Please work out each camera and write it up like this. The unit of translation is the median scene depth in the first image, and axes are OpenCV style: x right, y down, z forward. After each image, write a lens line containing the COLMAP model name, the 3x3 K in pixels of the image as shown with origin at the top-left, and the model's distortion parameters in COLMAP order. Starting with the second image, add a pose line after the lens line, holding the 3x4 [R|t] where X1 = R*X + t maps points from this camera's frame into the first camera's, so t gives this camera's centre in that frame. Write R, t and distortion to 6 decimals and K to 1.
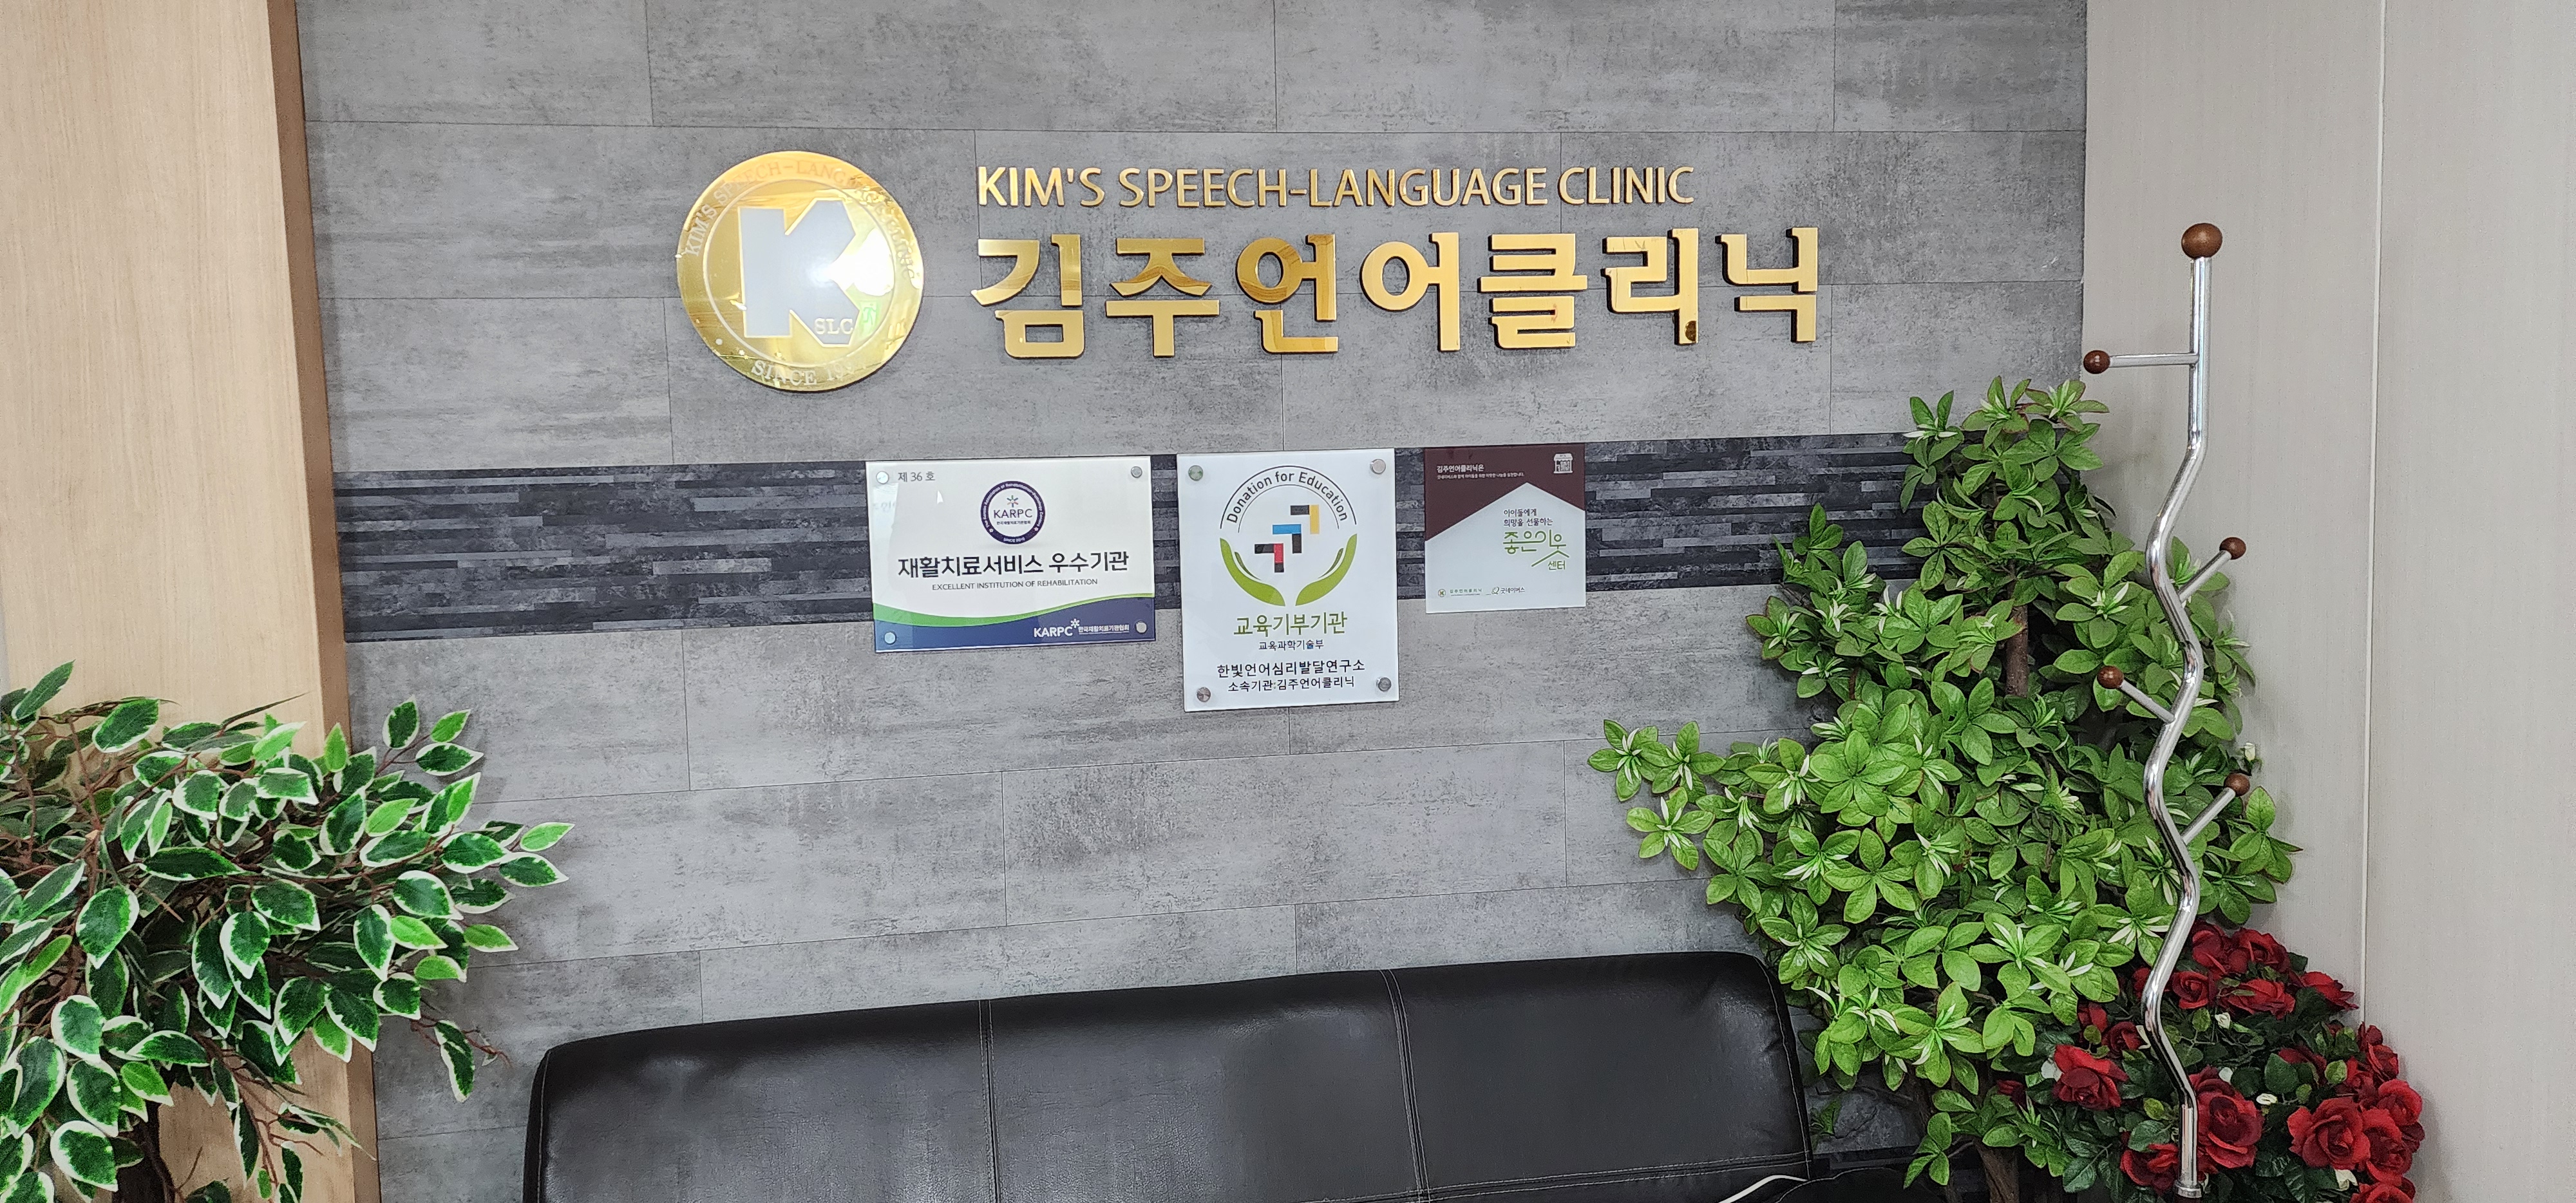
lens RADIAL K [[1920.3, 0, 1293.1], [0, 1920.3, 615.1], [0, 0, 1]] dist [0.070212, -0.038782]
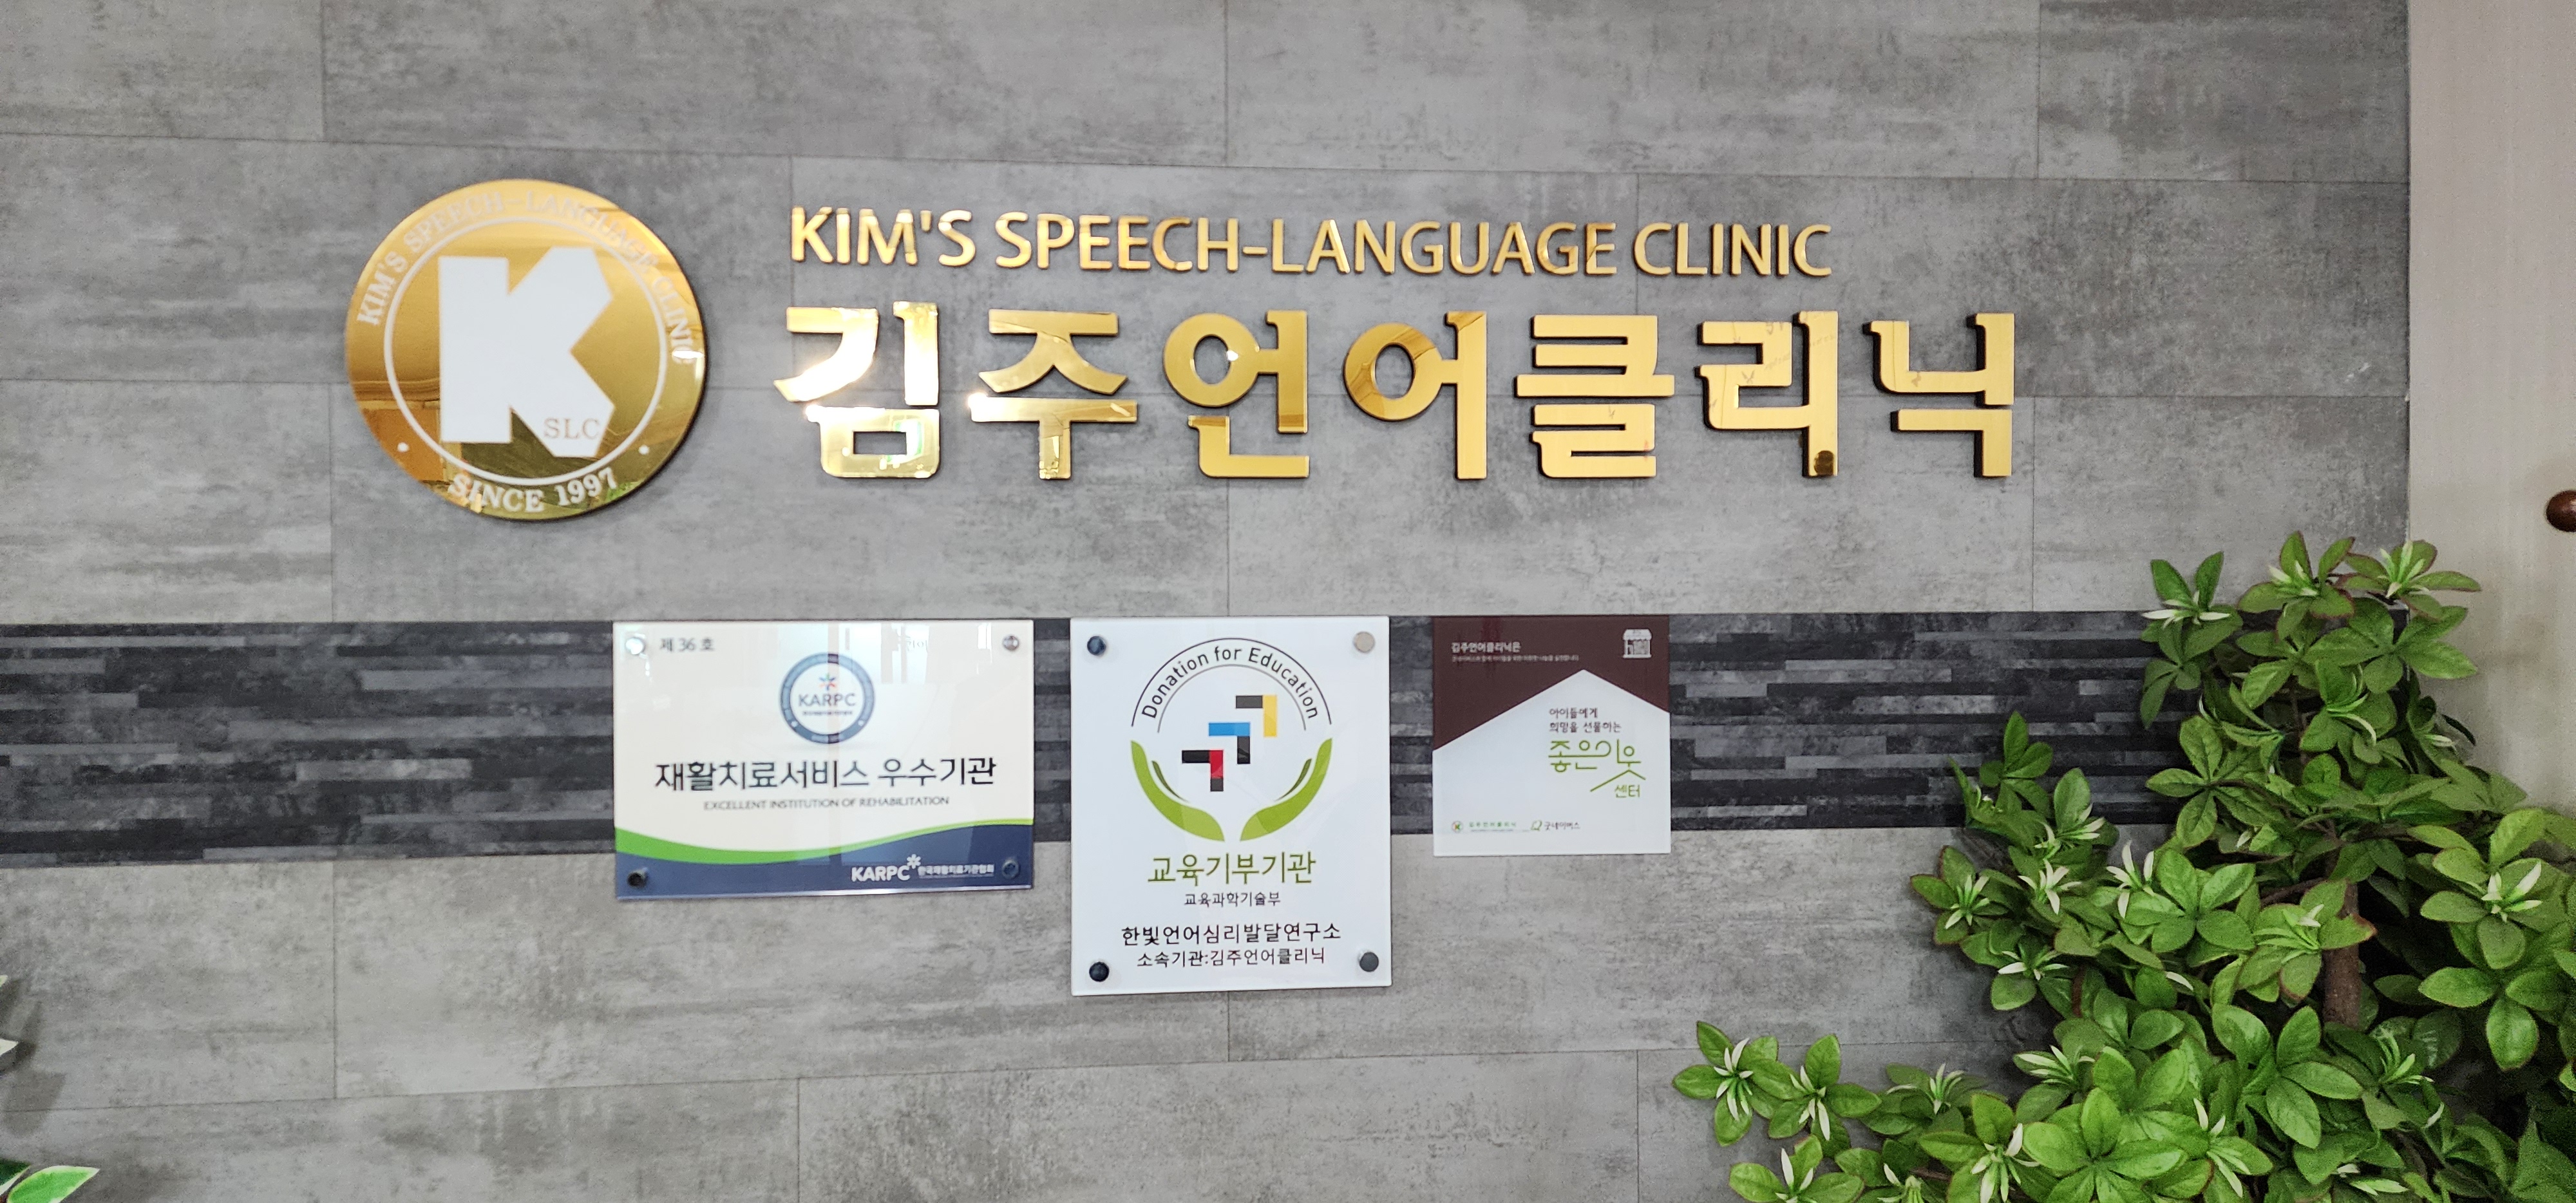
lens RADIAL K [[1920.3, 0, 1274.3], [0, 1920.3, 581.8], [0, 0, 1]] dist [0.070212, -0.038782]
pose [[0.997210, 0.021268, -0.071547, 0.062160], [-0.027528, 0.995769, -0.087677, -0.038593], [0.069380, 0.089402, 0.993576, 0.316138]]
